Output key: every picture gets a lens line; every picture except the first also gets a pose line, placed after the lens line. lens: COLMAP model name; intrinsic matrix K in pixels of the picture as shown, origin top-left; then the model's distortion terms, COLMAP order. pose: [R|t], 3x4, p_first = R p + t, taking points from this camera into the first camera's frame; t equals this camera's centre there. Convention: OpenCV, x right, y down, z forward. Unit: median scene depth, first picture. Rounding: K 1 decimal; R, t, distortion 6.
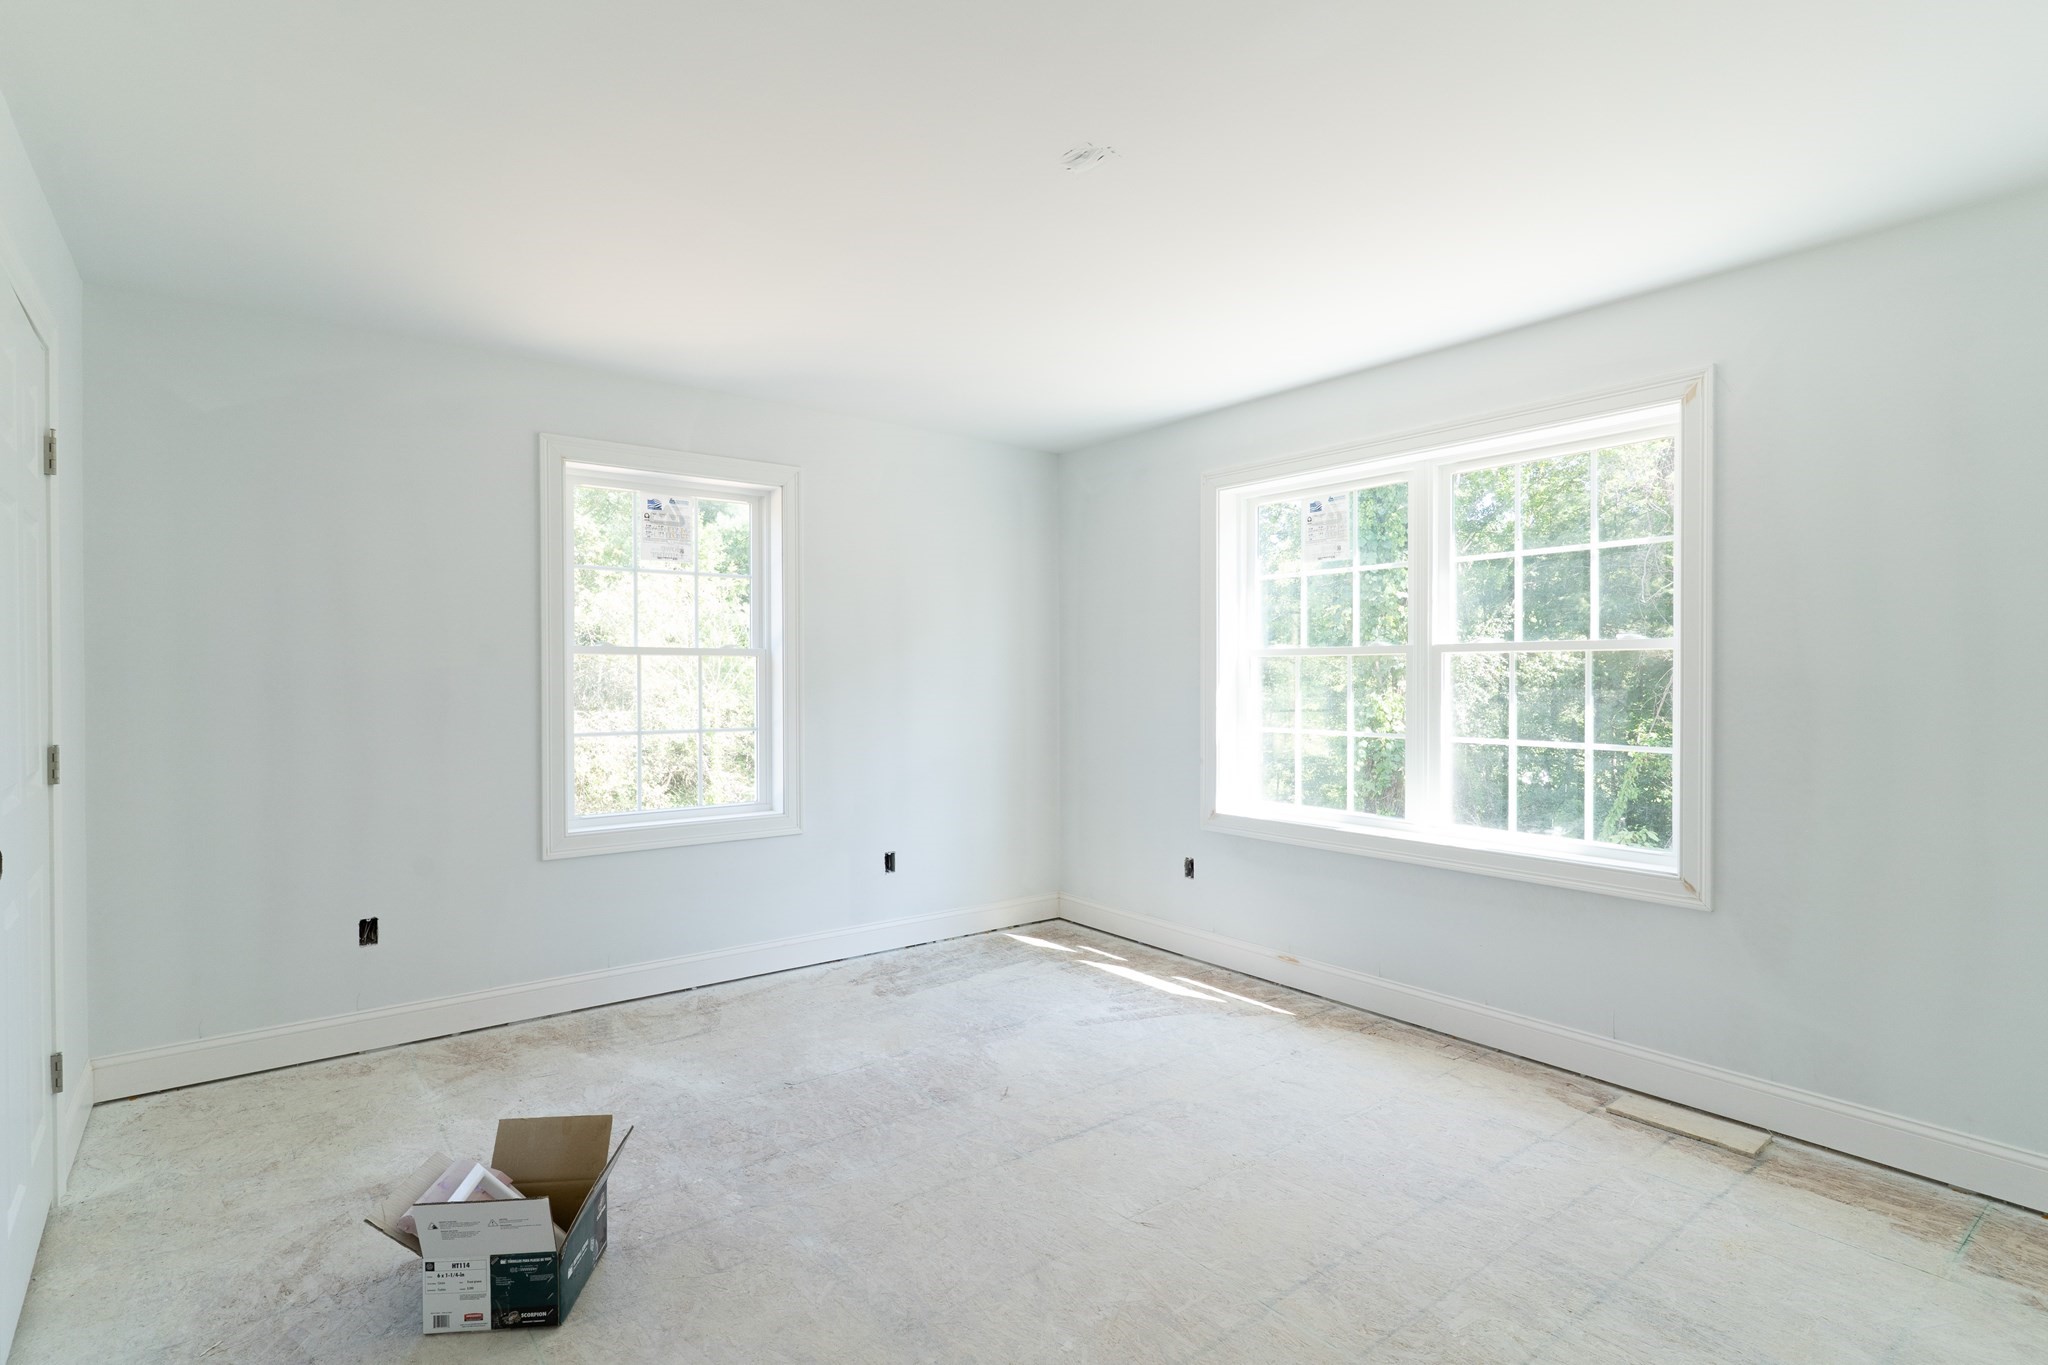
lens RADIAL K [[982.9, 0, 1015.4], [0, 982.9, 677.4], [0, 0, 1]] dist [0.002119, 0.000498]
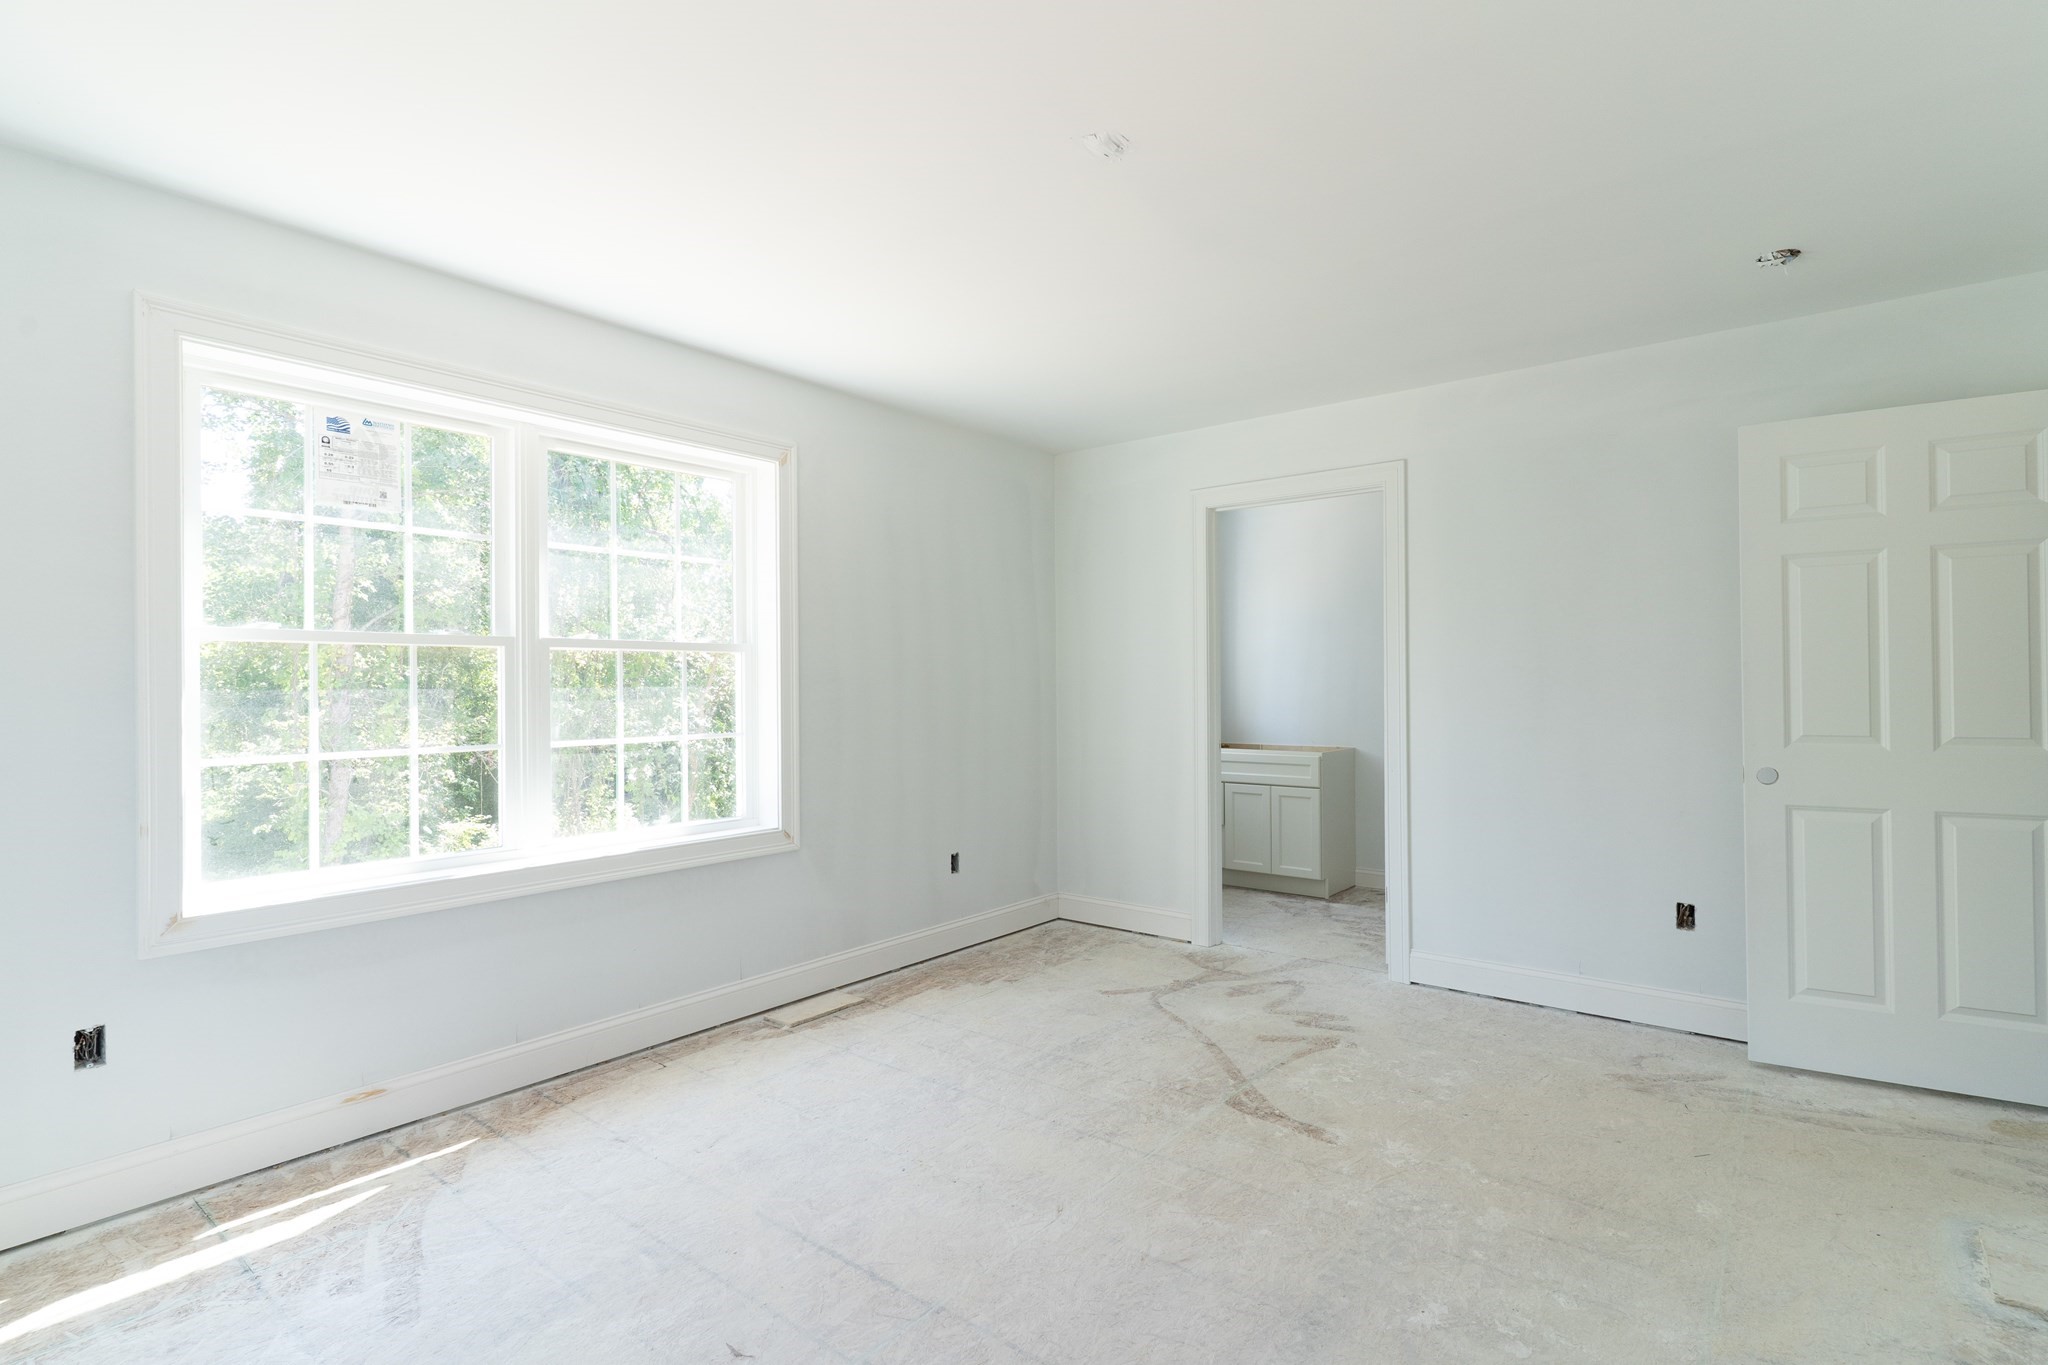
lens RADIAL K [[982.9, 0, 1015.4], [0, 982.9, 677.4], [0, 0, 1]] dist [0.002119, 0.000498]
pose [[-0.221666, 0.010410, 0.975067, -0.509886], [0.009769, 0.999917, -0.008454, 0.013168], [-0.975074, 0.007651, -0.221750, 0.766166]]
